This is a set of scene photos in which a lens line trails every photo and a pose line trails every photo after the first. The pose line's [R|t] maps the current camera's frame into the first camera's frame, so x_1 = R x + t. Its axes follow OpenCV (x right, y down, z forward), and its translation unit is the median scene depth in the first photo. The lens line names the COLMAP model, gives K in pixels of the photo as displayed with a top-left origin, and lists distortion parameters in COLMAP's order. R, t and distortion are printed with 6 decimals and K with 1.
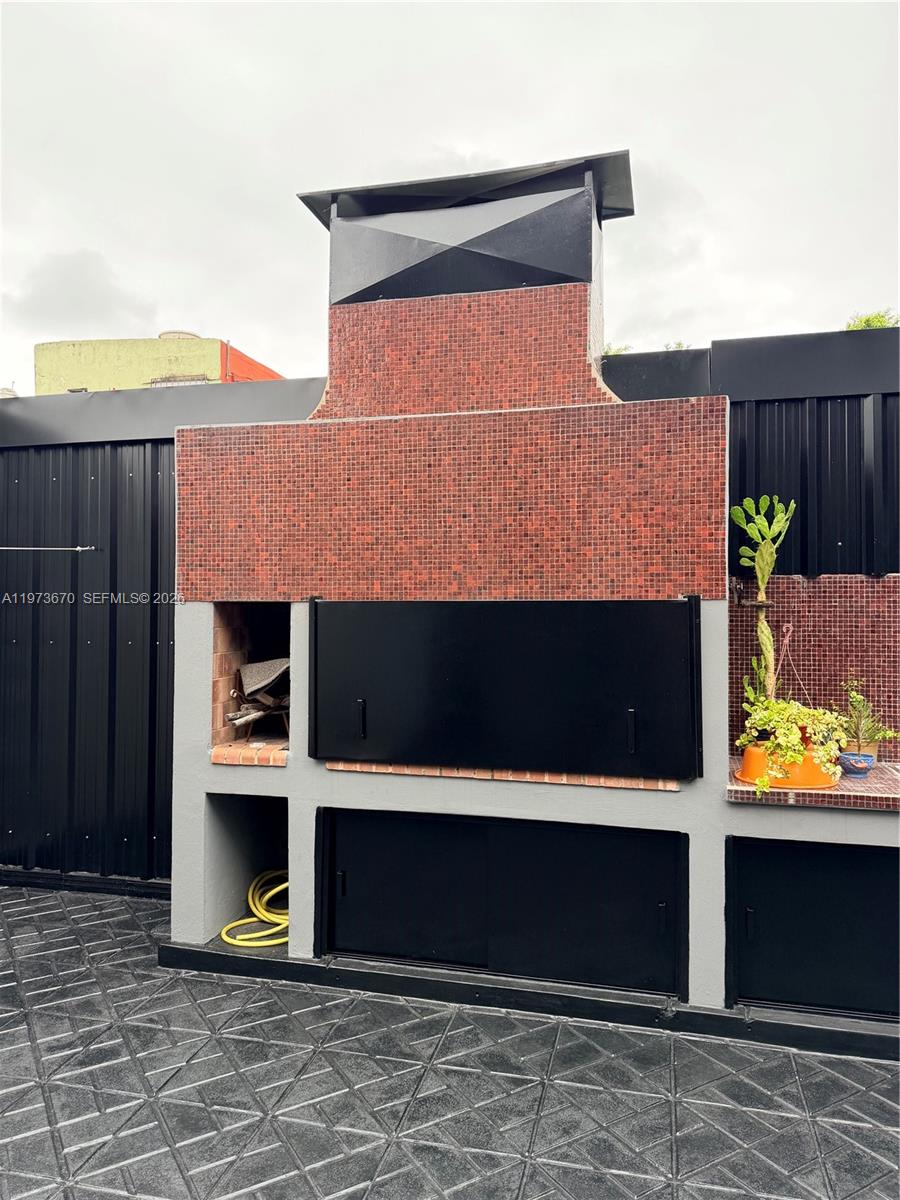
lens RADIAL K [[847.0, 0, 448.4], [0, 847.0, 590.6], [0, 0, 1]] dist [0.046214, -0.047396]
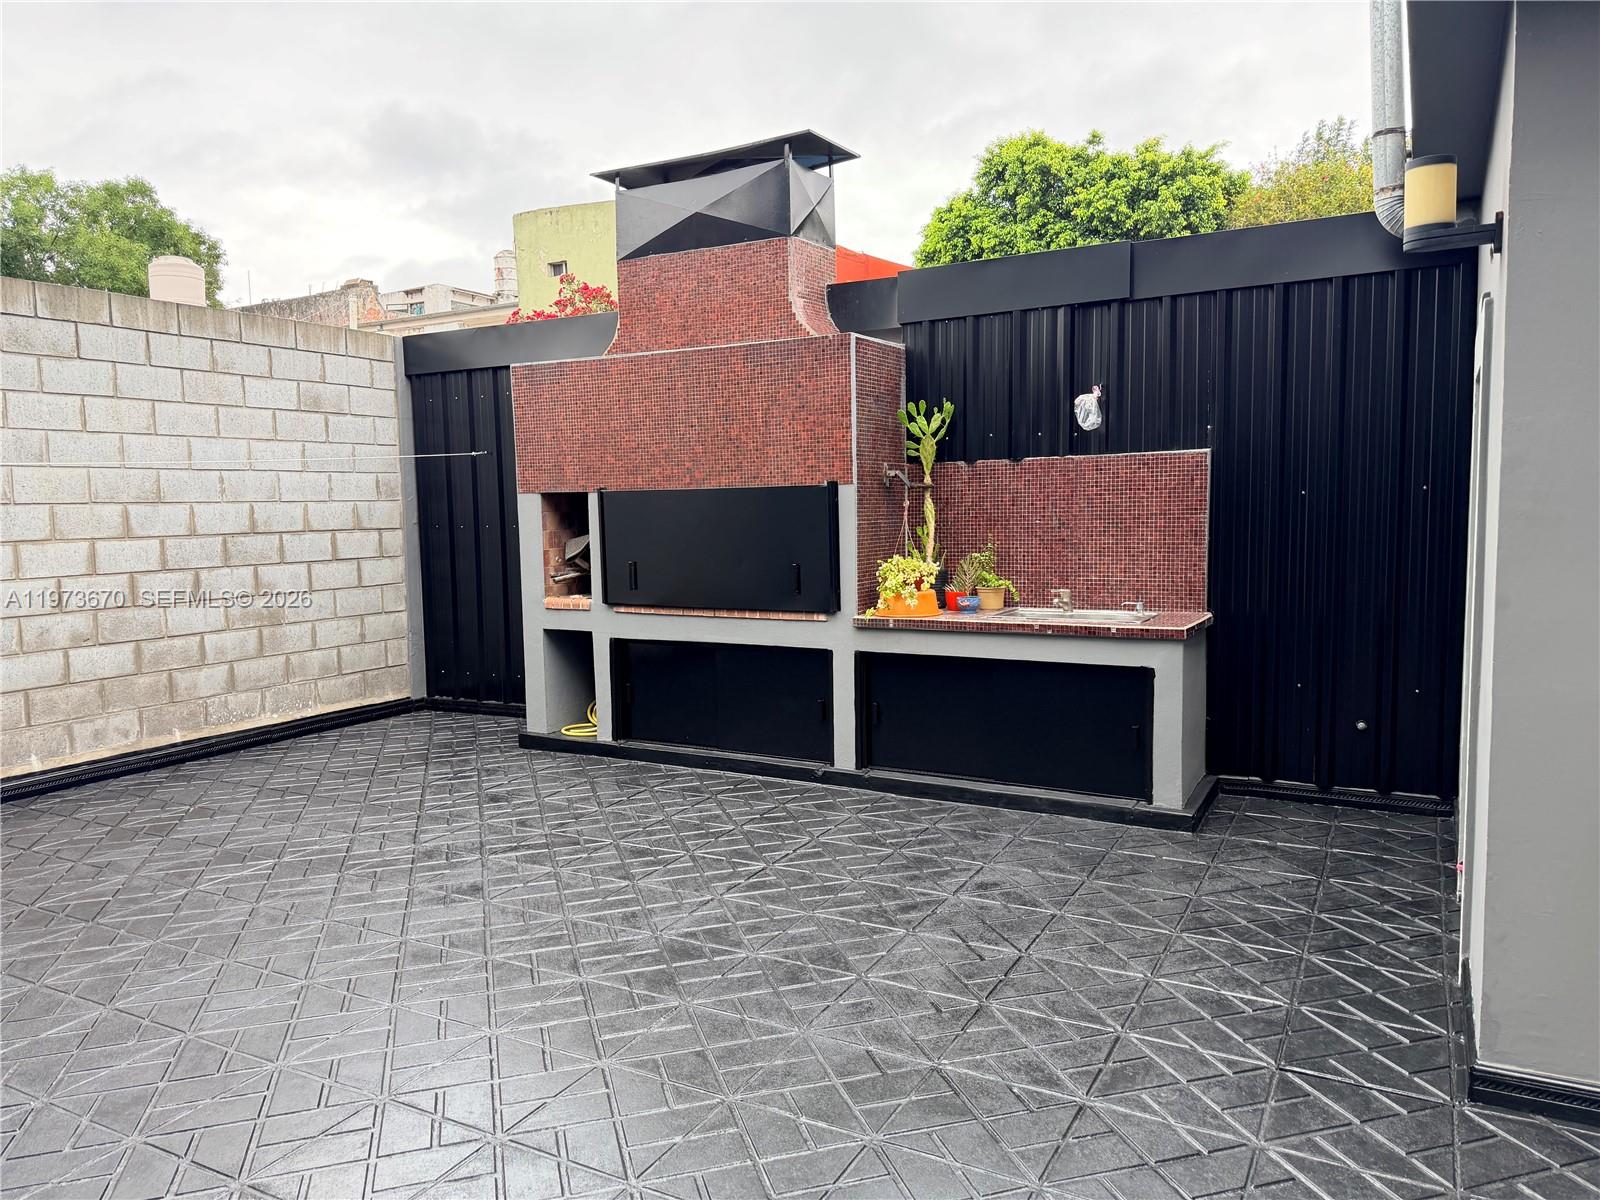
lens RADIAL K [[1129.3, 0, 799.7], [0, 1129.3, 605.4], [0, 0, 1]] dist [0.046214, -0.047396]
pose [[0.967730, 0.002477, -0.251979, 0.618319], [0.027235, 0.993066, 0.114358, -0.004783], [0.250515, -0.117531, 0.960952, -0.710843]]
